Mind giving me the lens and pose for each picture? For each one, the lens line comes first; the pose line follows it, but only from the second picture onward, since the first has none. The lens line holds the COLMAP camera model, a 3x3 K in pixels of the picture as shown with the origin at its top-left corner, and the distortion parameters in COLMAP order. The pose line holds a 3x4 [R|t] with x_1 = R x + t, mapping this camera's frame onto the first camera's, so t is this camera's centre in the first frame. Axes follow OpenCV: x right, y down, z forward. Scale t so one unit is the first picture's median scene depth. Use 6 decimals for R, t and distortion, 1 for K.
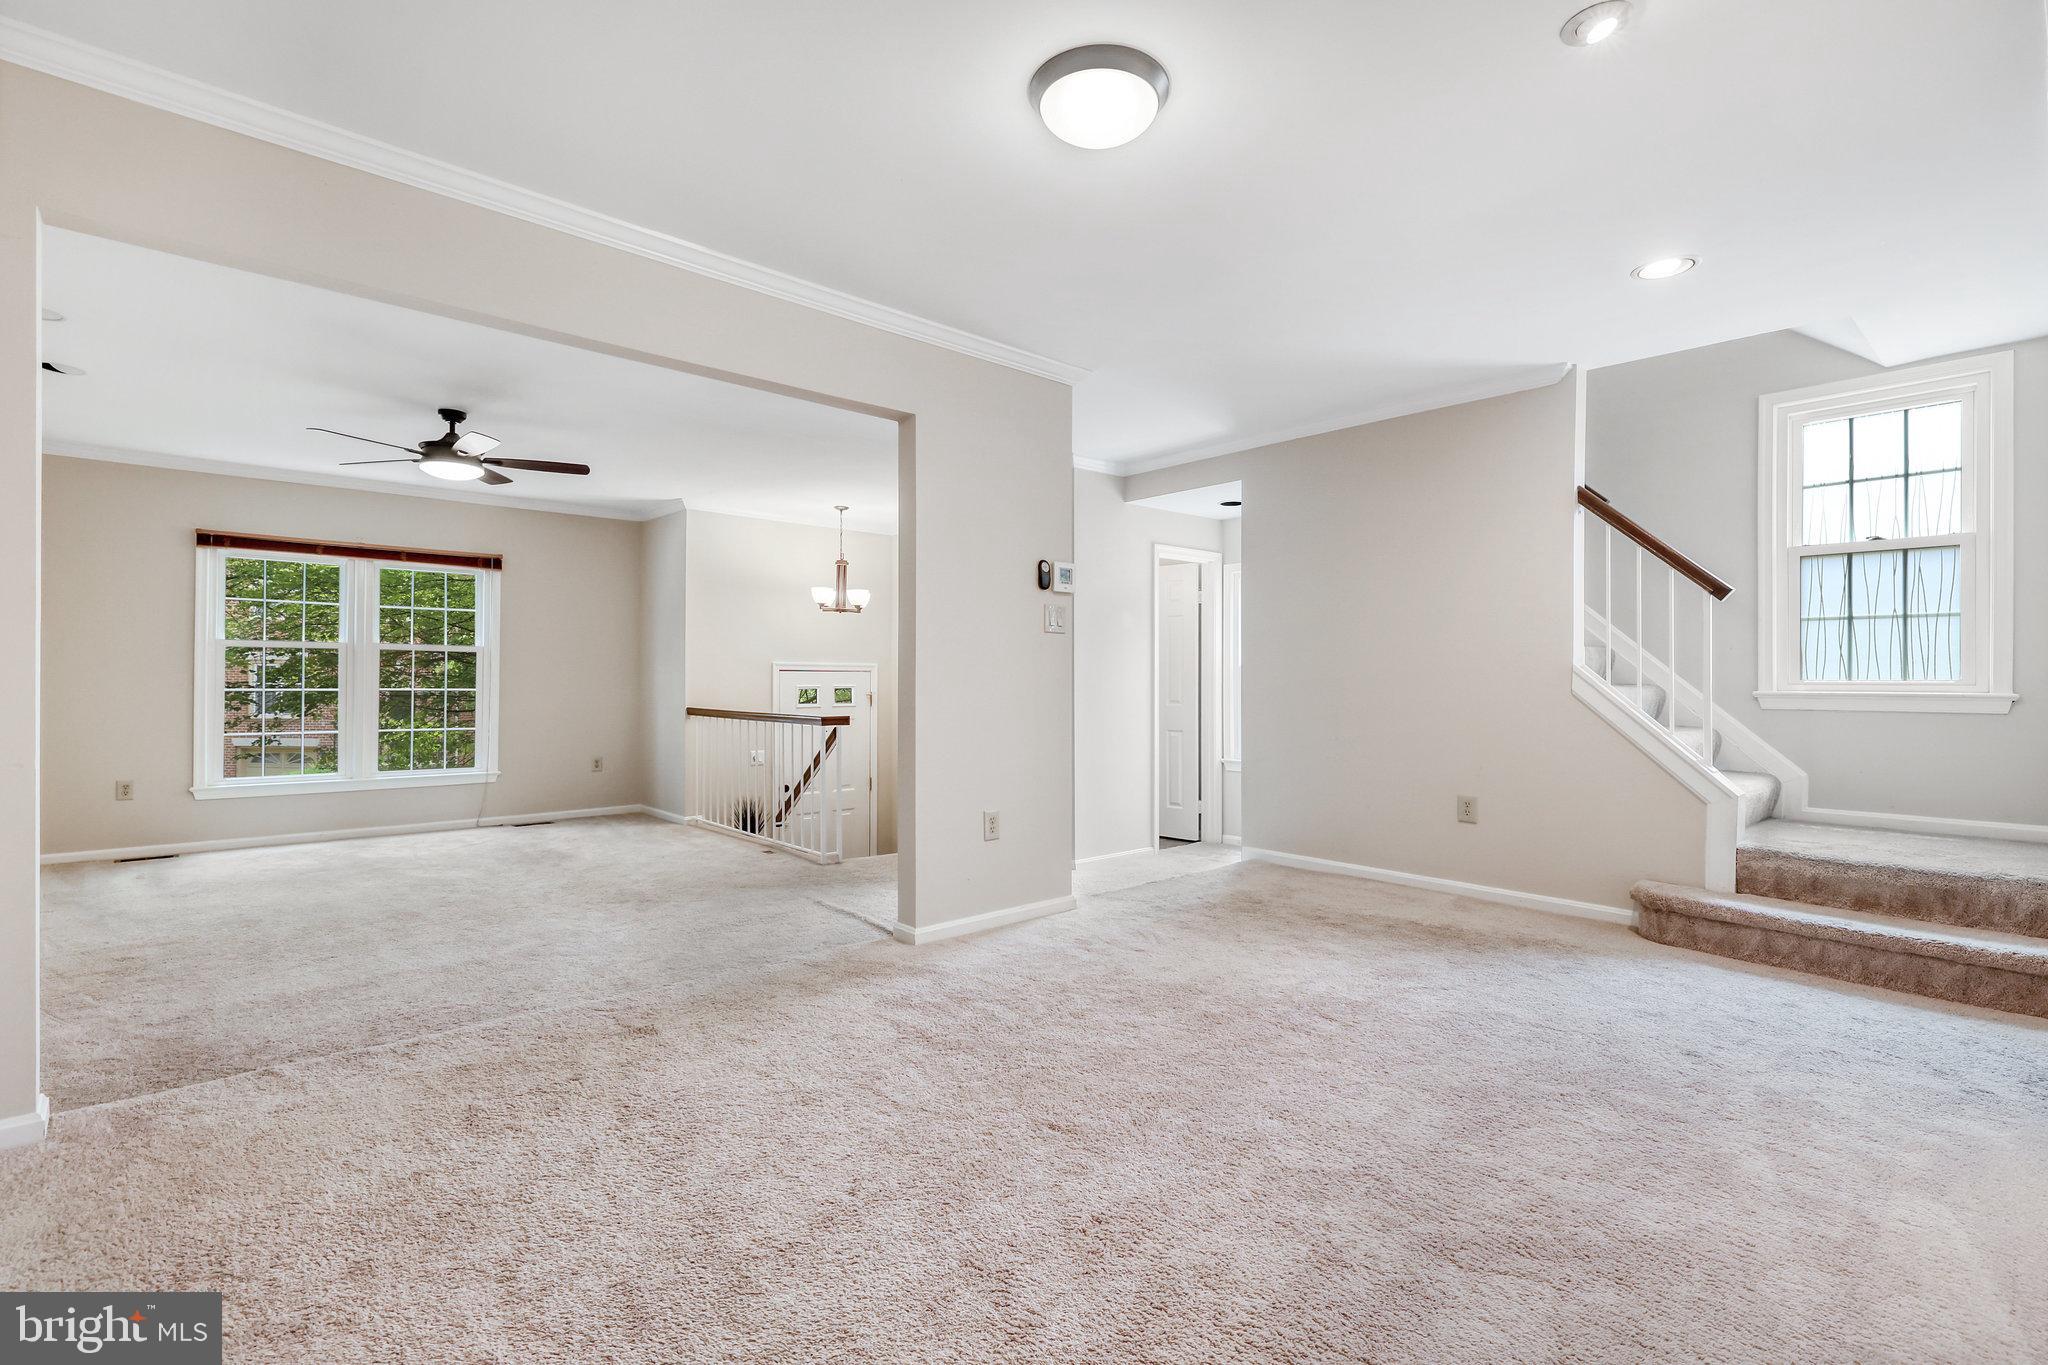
lens RADIAL K [[924.4, 0, 1023.7], [0, 924.4, 677.2], [0, 0, 1]] dist [0.000933, -0.000598]
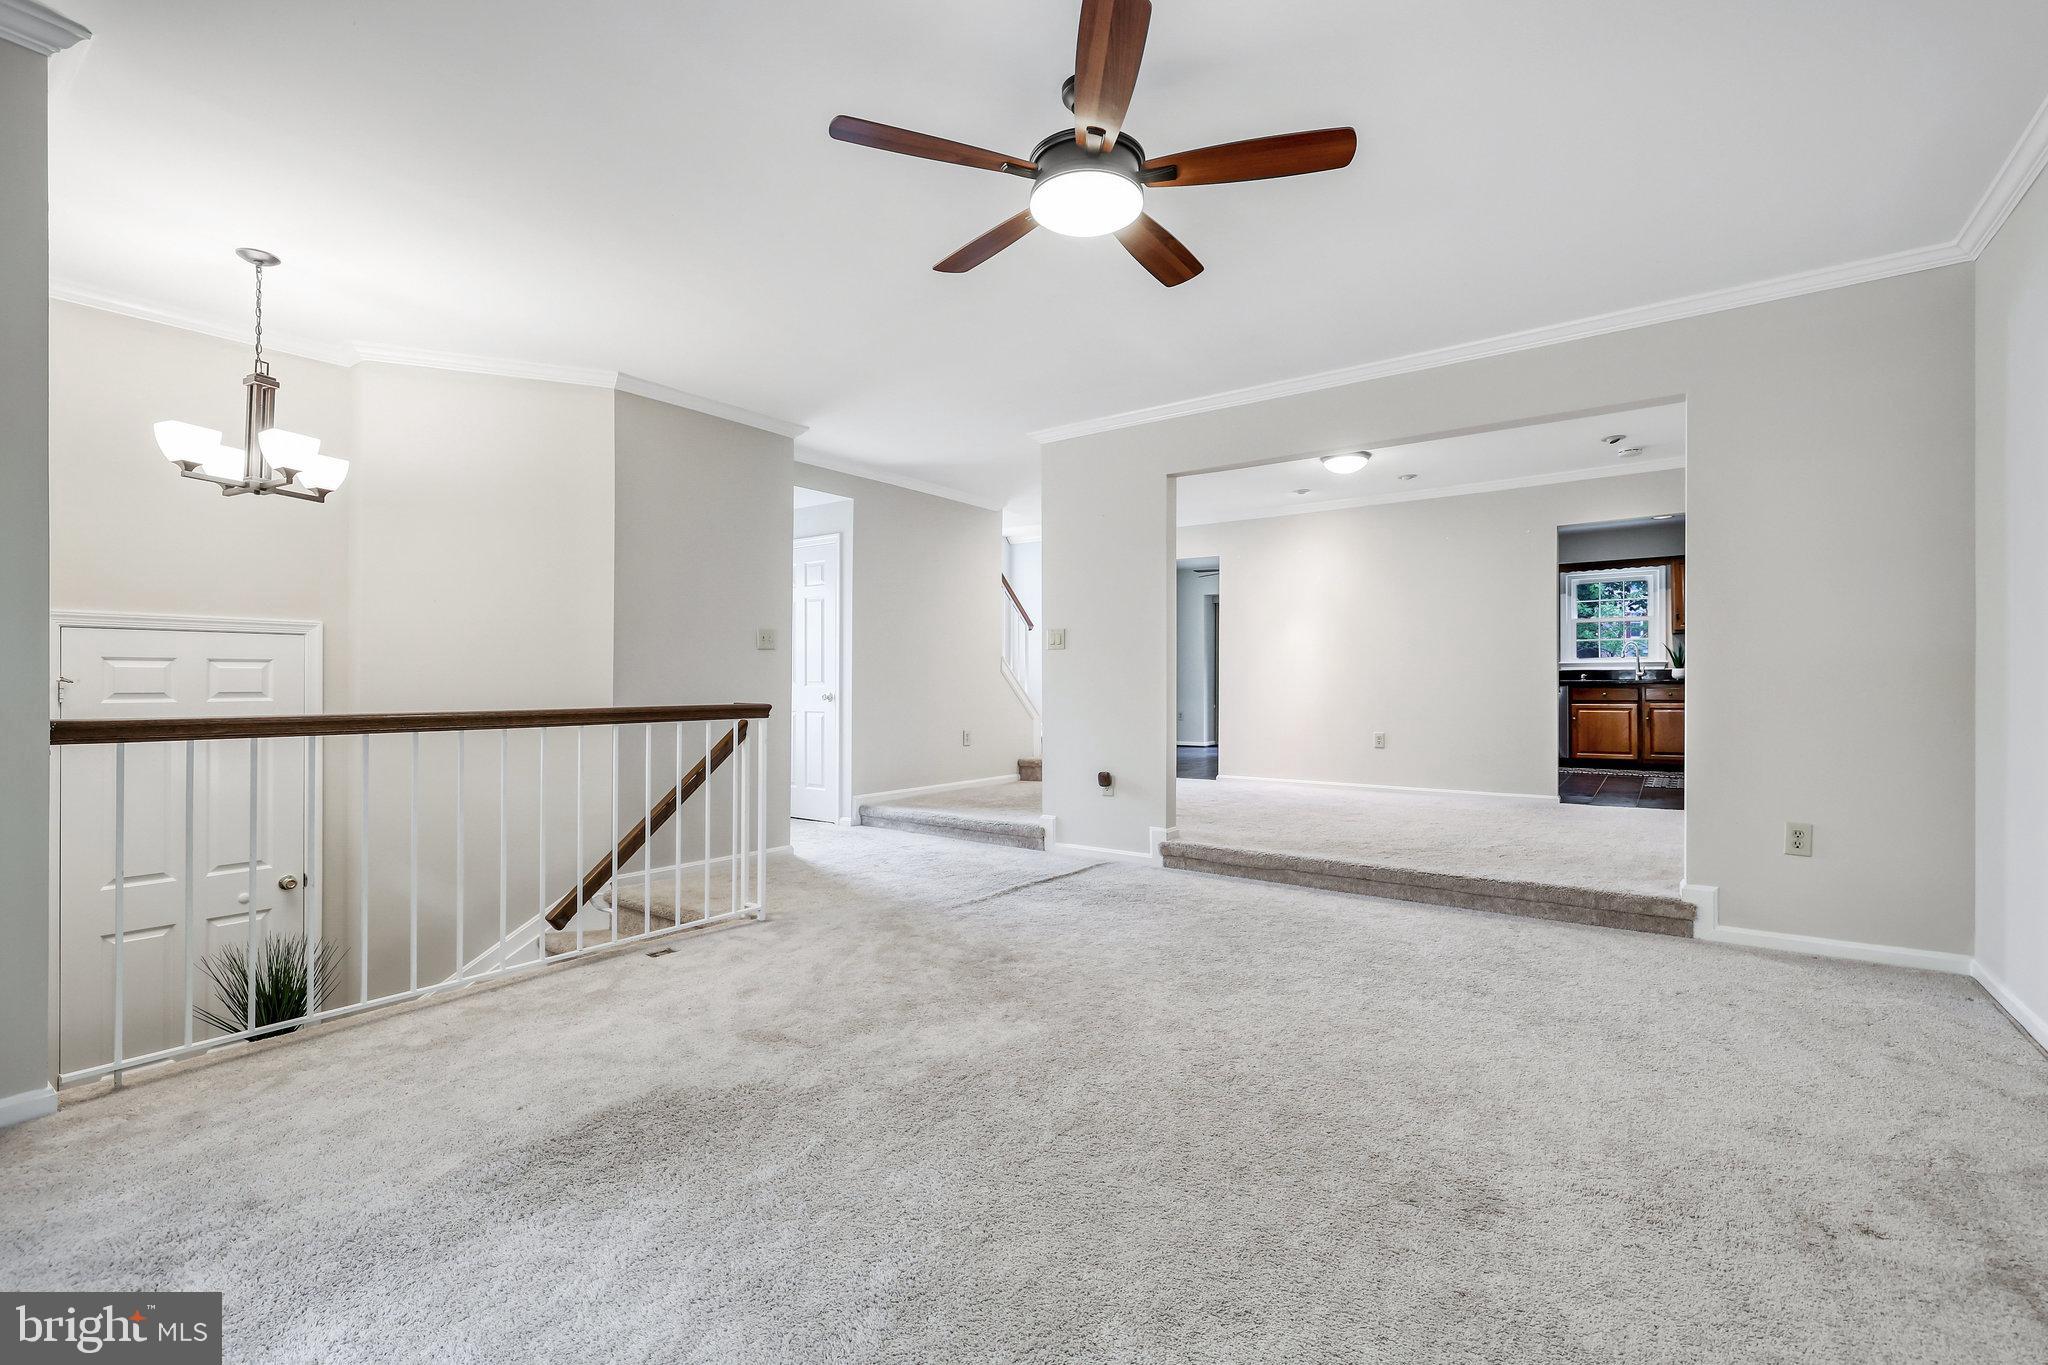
lens RADIAL K [[887.7, 0, 1025.0], [0, 887.7, 679.3], [0, 0, 1]] dist [0.001564, -0.000313]
pose [[-0.204379, -0.003354, 0.978886, -1.237748], [-0.004309, 0.999988, 0.002527, 0.029209], [-0.978882, -0.003702, -0.204391, 1.299968]]
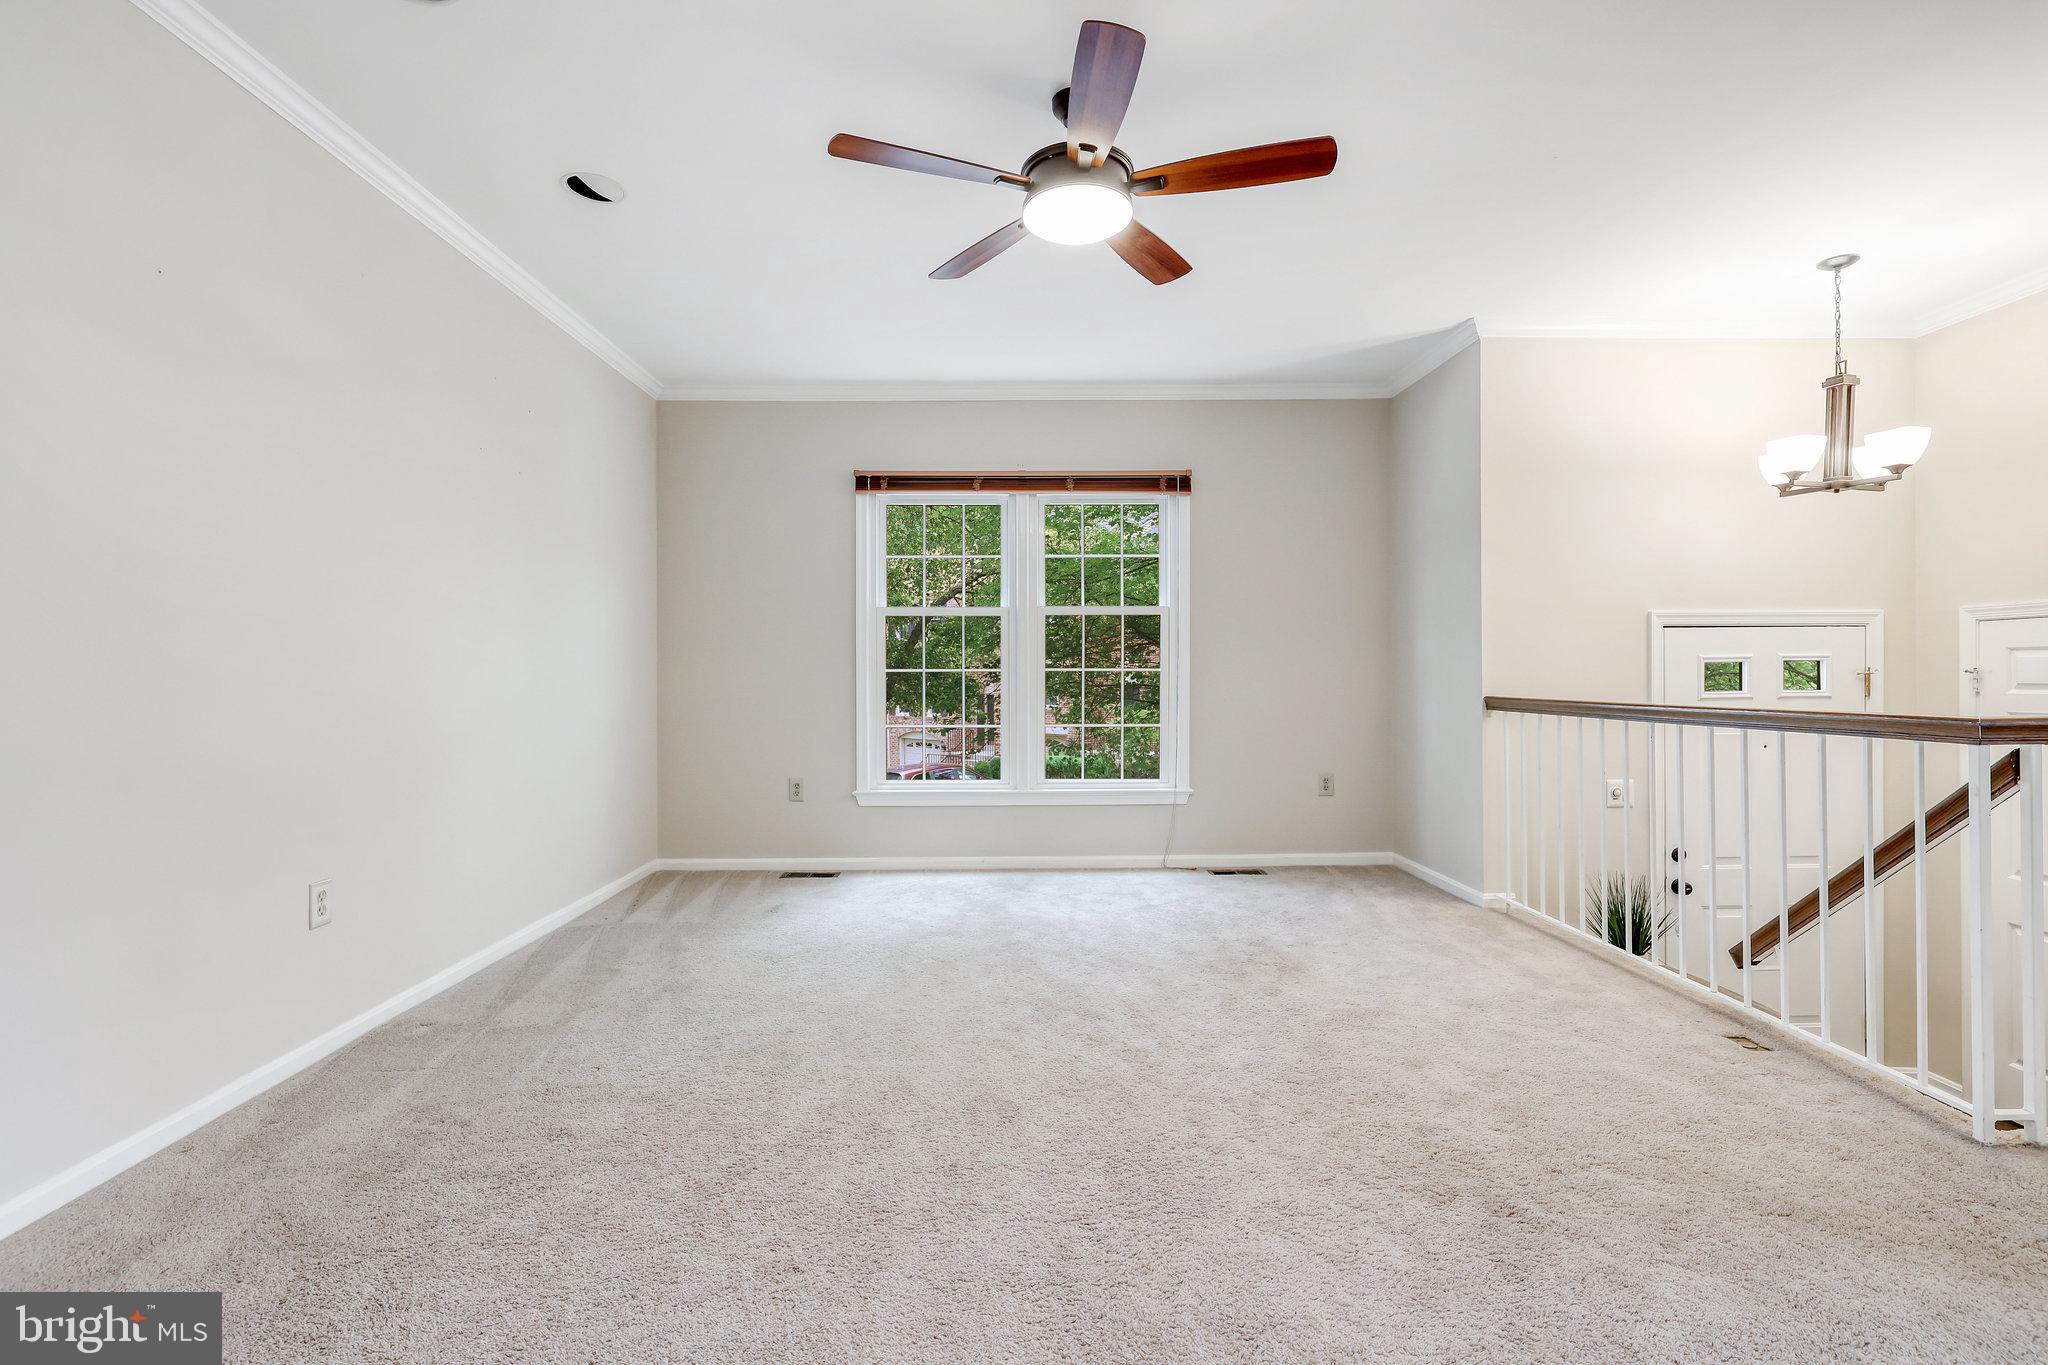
lens RADIAL K [[944.6, 0, 1027.7], [0, 944.6, 680.3], [0, 0, 1]] dist [-0.000118, -0.000215]
pose [[0.755342, -0.006970, -0.655294, -0.346041], [0.011898, 0.999924, 0.003078, 0.031349], [0.655223, -0.010122, 0.755368, 0.679729]]
